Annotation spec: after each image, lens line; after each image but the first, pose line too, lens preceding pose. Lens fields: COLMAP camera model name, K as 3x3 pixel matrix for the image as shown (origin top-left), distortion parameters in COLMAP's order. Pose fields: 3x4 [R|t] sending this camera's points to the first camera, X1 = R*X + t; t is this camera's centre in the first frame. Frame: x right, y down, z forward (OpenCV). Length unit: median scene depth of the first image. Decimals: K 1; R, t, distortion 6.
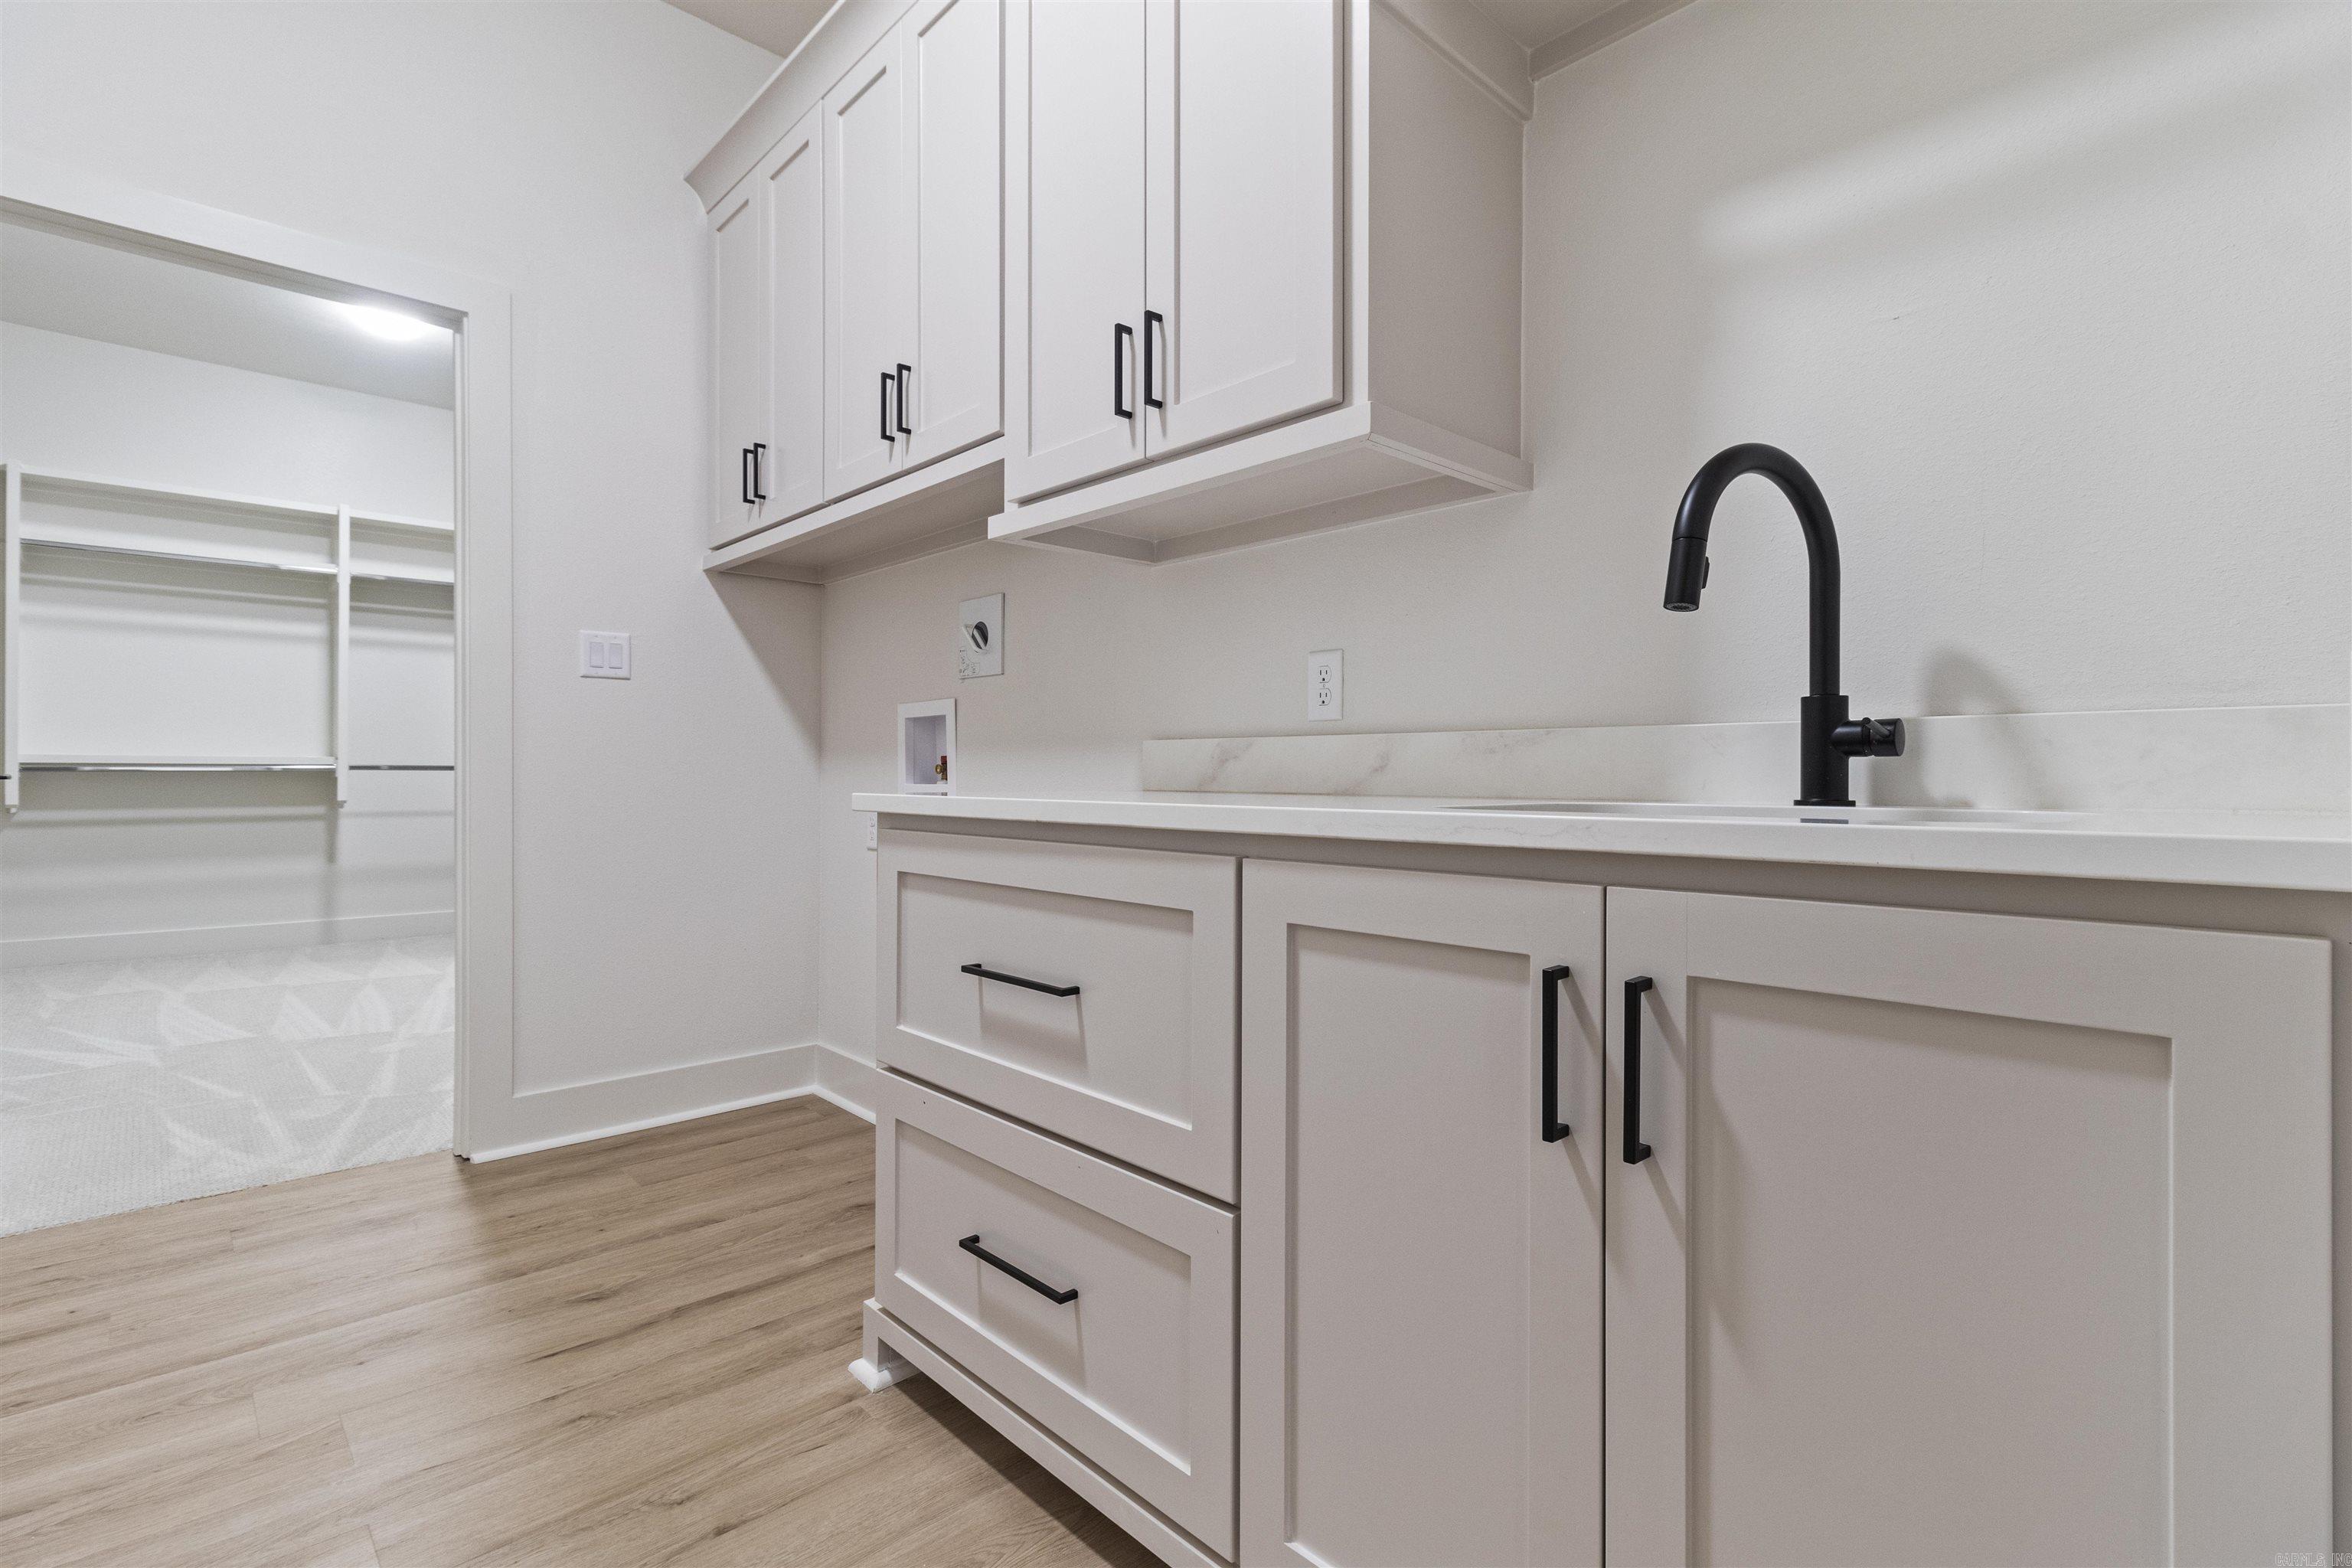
lens RADIAL K [[1075.9, 0, 1188.0], [0, 1075.9, 784.8], [0, 0, 1]] dist [0.002926, 0.000503]
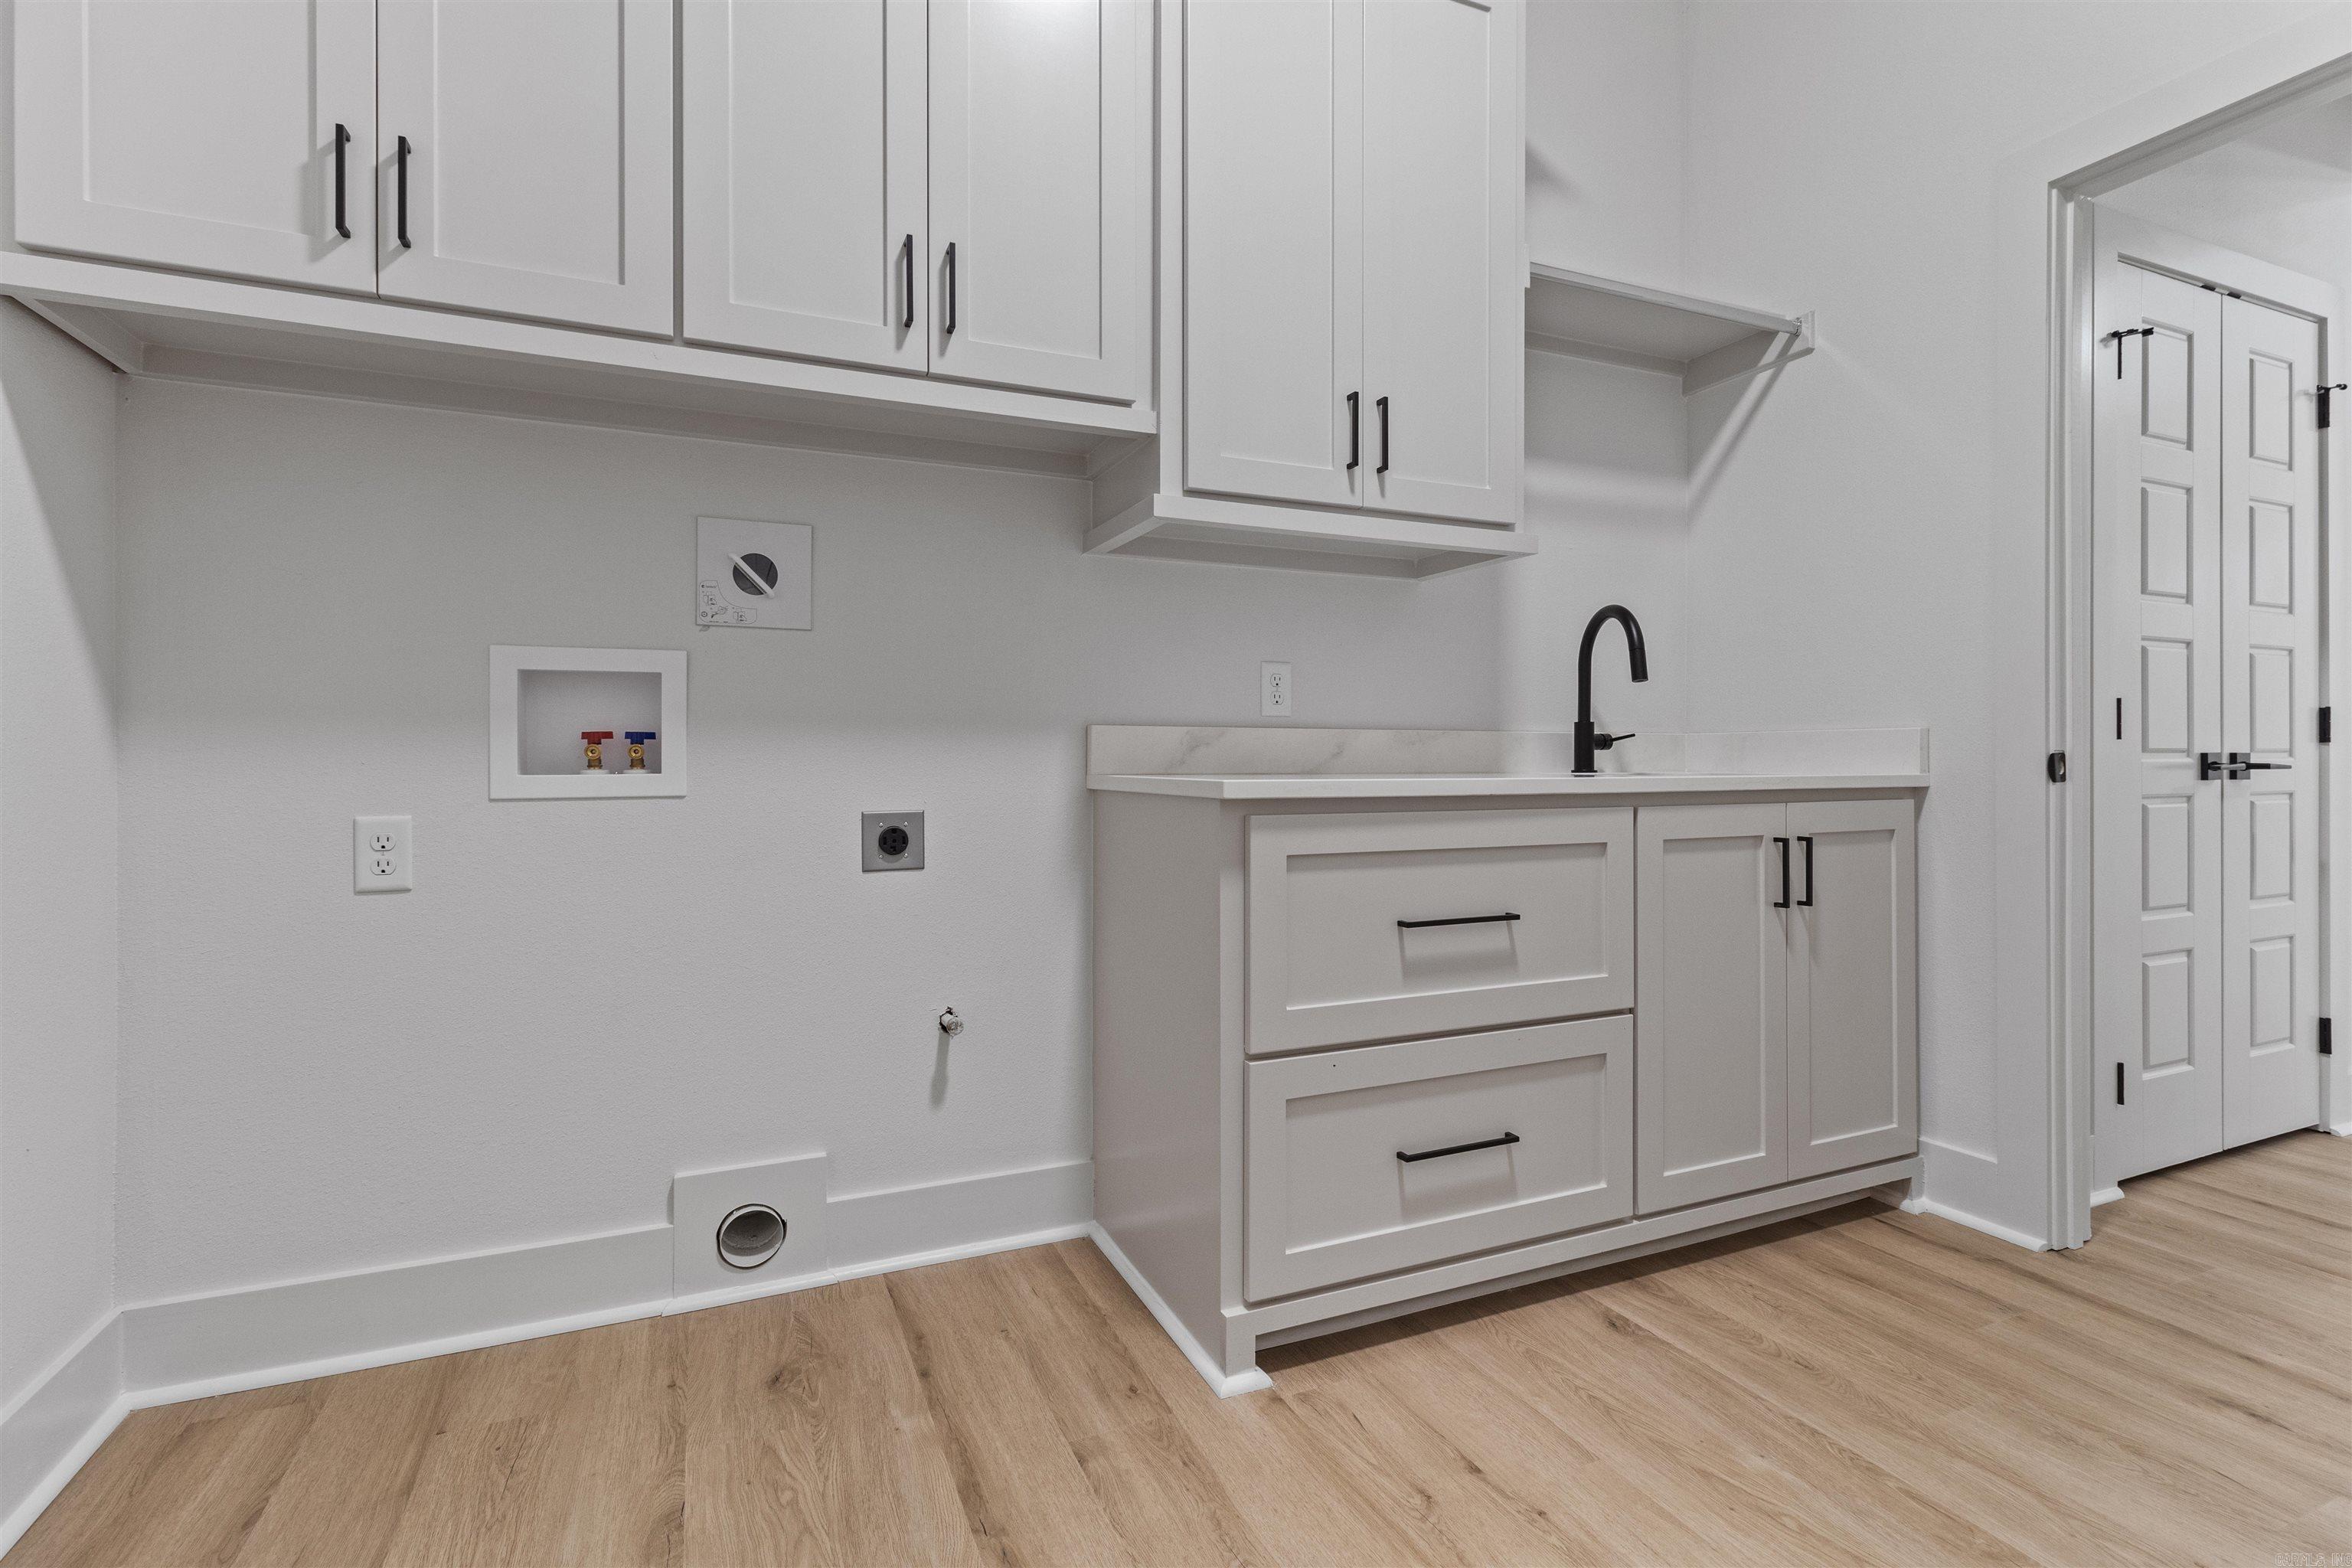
lens RADIAL K [[1089.6, 0, 1188.1], [0, 1089.6, 763.4], [0, 0, 1]] dist [0.001486, 0.000428]
pose [[0.344936, -0.007371, 0.938597, -1.227092], [0.009409, 0.999946, 0.004395, -0.011456], [-0.938579, 0.007315, 0.344986, 0.709453]]
